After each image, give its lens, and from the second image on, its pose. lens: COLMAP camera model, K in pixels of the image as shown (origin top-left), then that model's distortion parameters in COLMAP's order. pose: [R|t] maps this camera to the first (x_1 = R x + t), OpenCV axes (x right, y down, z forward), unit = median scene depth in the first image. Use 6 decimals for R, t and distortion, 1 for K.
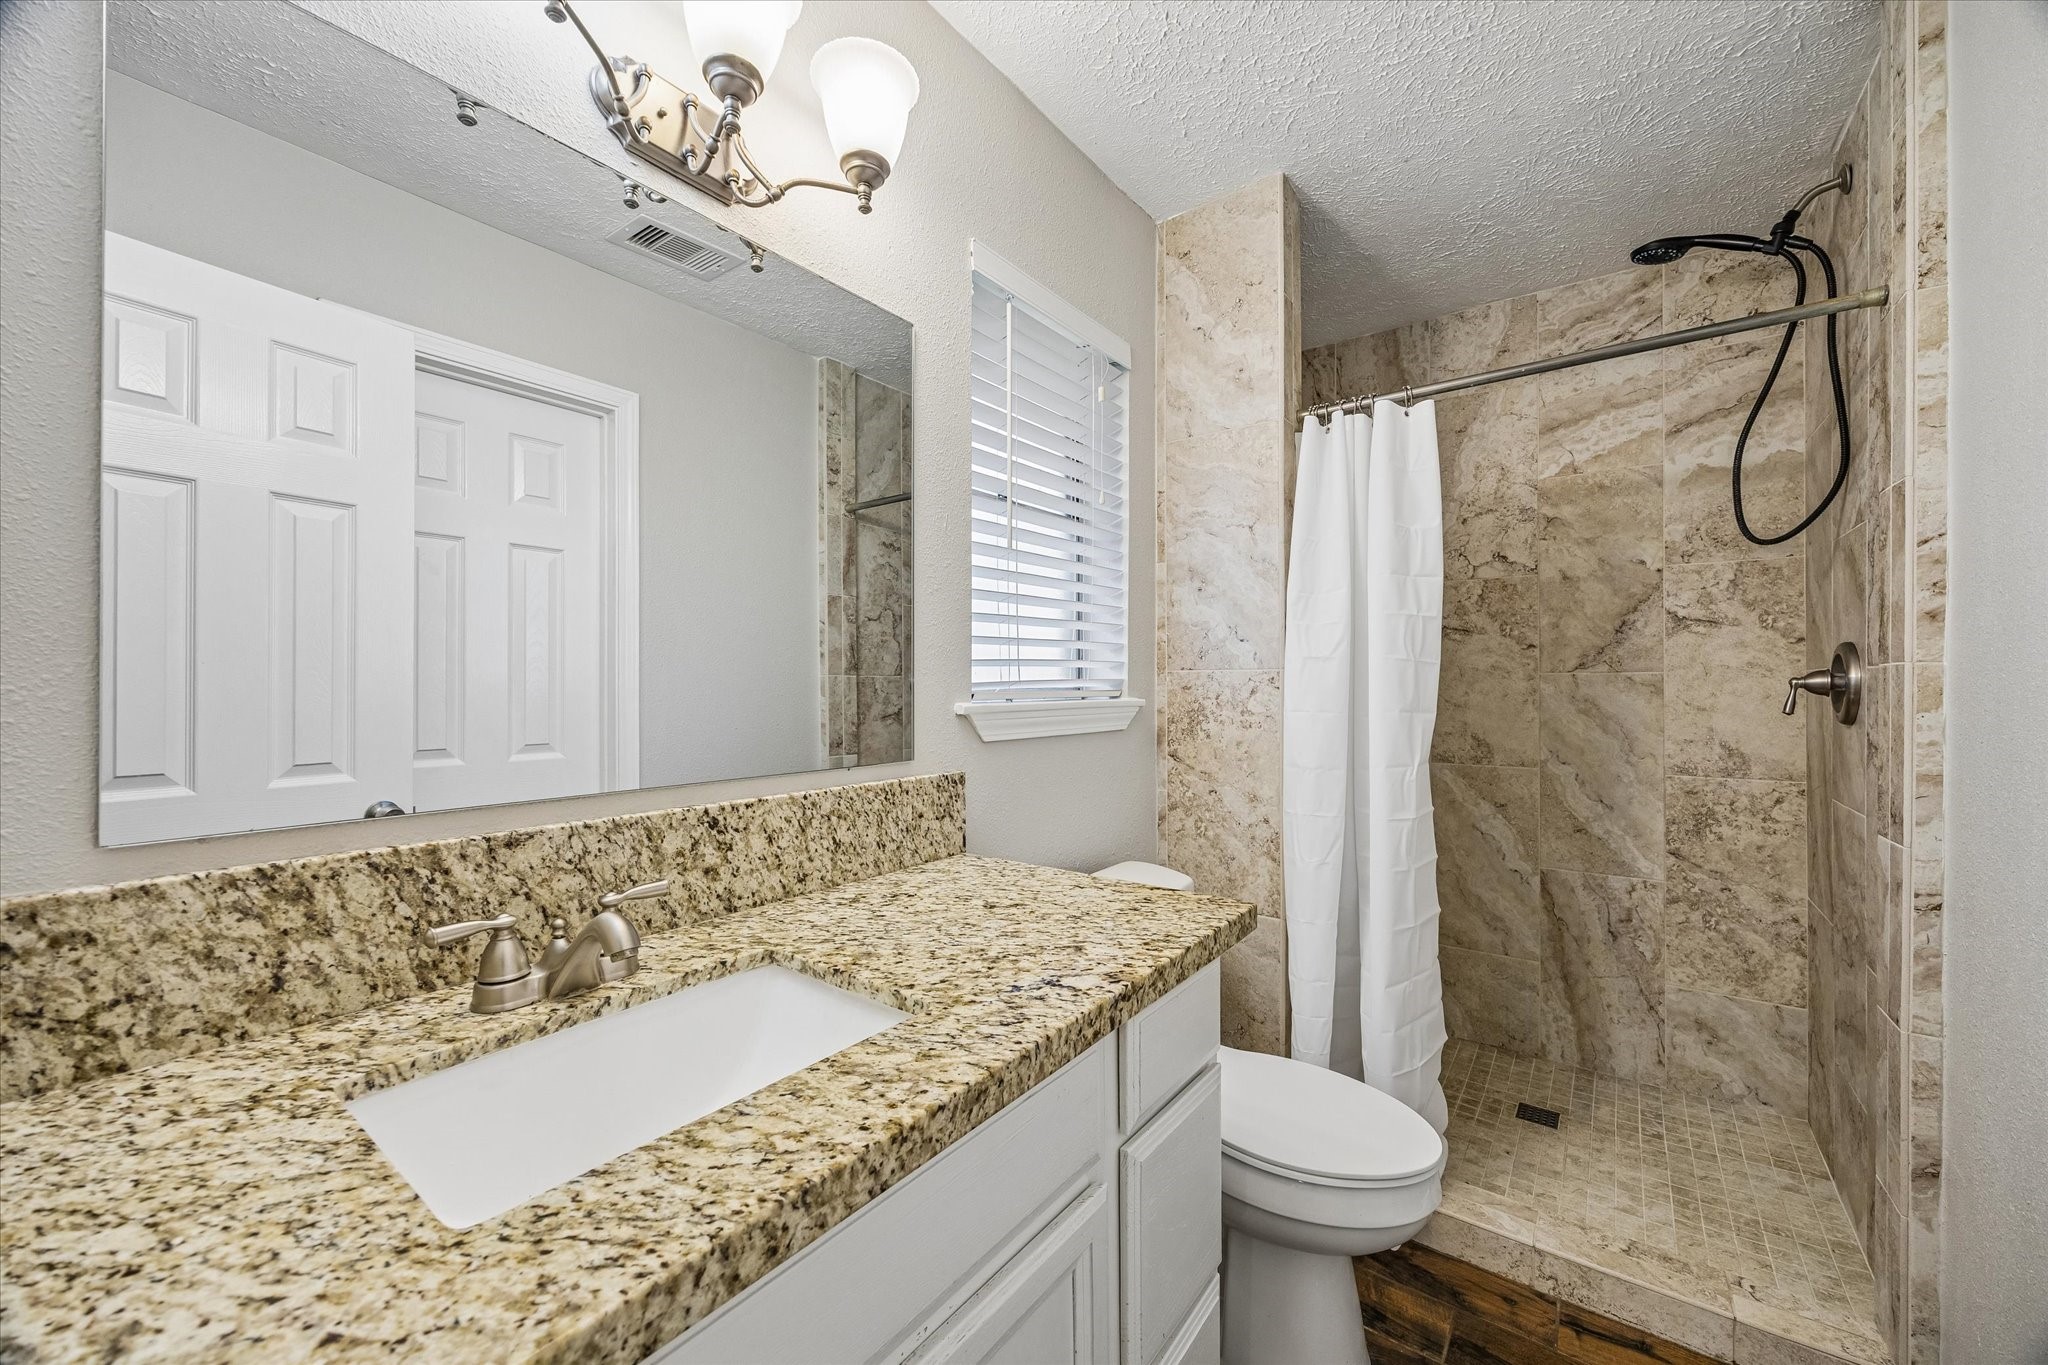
lens RADIAL K [[779.6, 0, 1033.4], [0, 779.6, 679.5], [0, 0, 1]] dist [-0.000832, 0.000157]
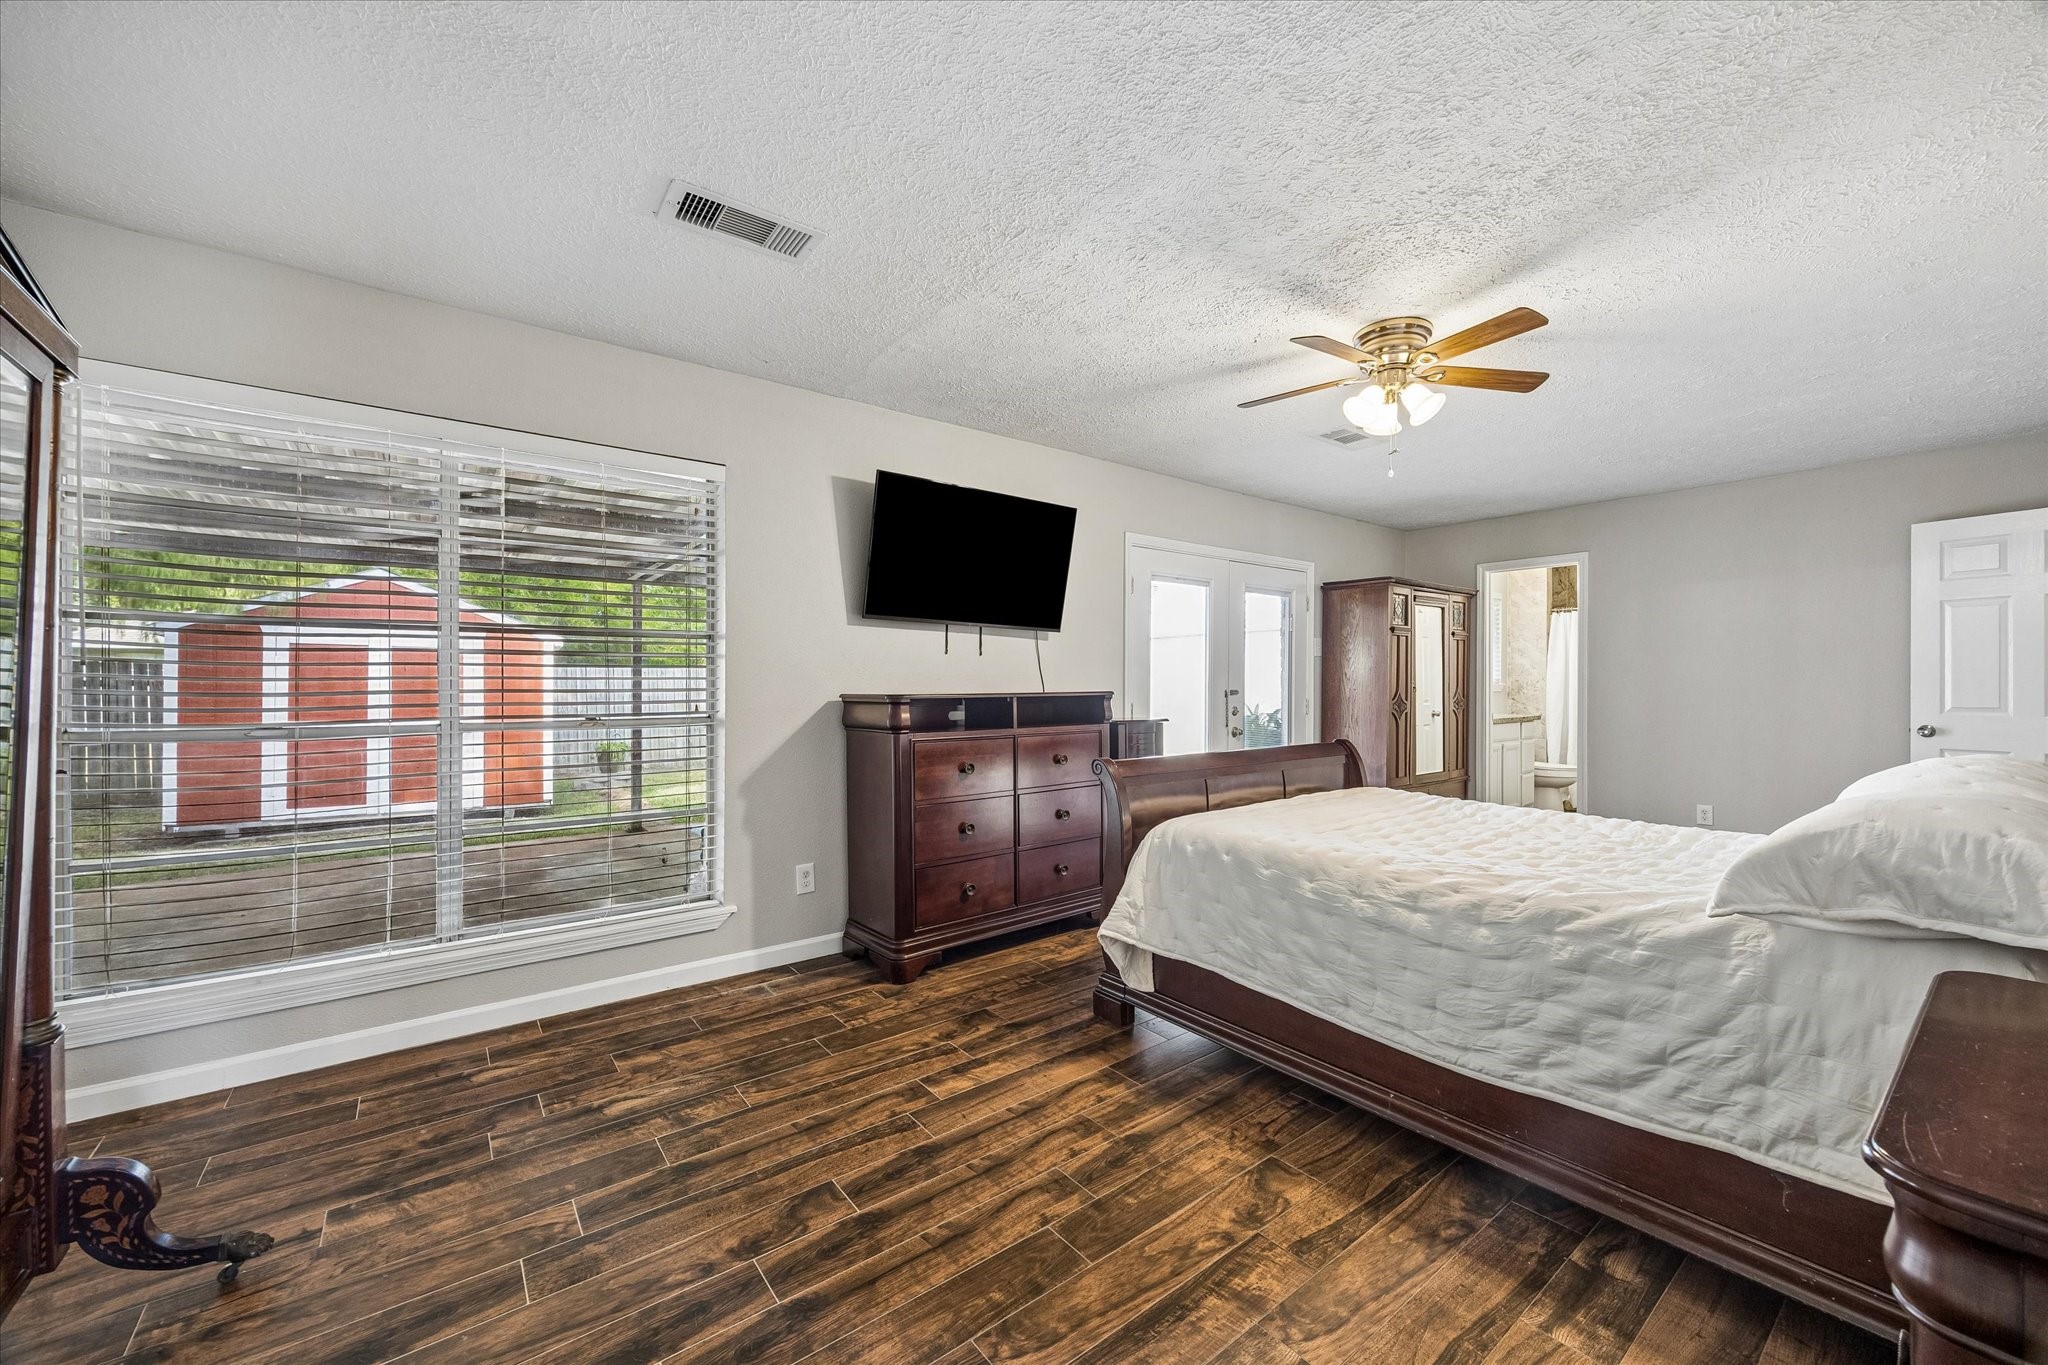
lens RADIAL K [[779.6, 0, 1019.5], [0, 779.6, 696.5], [0, 0, 1]] dist [-0.000832, 0.000157]
pose [[0.971131, 0.005729, -0.238477, -1.283810], [-0.003856, 0.999958, 0.008319, 0.066736], [0.238515, -0.007160, 0.971112, -3.352406]]
